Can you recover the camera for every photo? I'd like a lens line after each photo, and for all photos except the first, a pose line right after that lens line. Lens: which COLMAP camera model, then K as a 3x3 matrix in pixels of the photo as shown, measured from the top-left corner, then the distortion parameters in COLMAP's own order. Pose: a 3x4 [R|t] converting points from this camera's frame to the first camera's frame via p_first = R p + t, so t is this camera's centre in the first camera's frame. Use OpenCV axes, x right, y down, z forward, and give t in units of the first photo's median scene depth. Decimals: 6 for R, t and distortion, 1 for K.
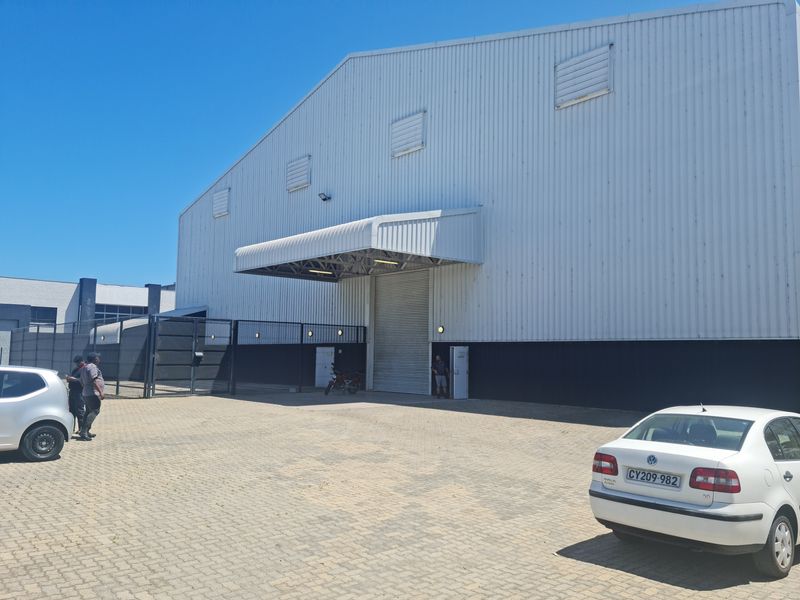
lens RADIAL K [[637.6, 0, 405.2], [0, 637.6, 301.9], [0, 0, 1]] dist [0.103411, -0.114675]
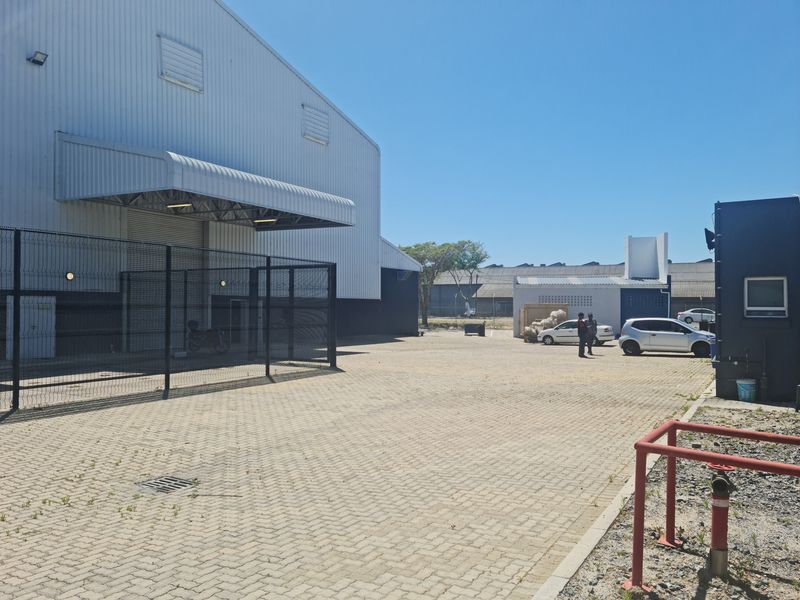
lens RADIAL K [[609.7, 0, 386.2], [0, 609.7, 302.3], [0, 0, 1]] dist [-0.002778, -0.064184]
pose [[-0.267117, -0.000436, 0.963664, -0.890140], [-0.080636, 0.996503, -0.021900, 0.068538], [-0.960284, -0.083556, -0.266219, 0.914051]]
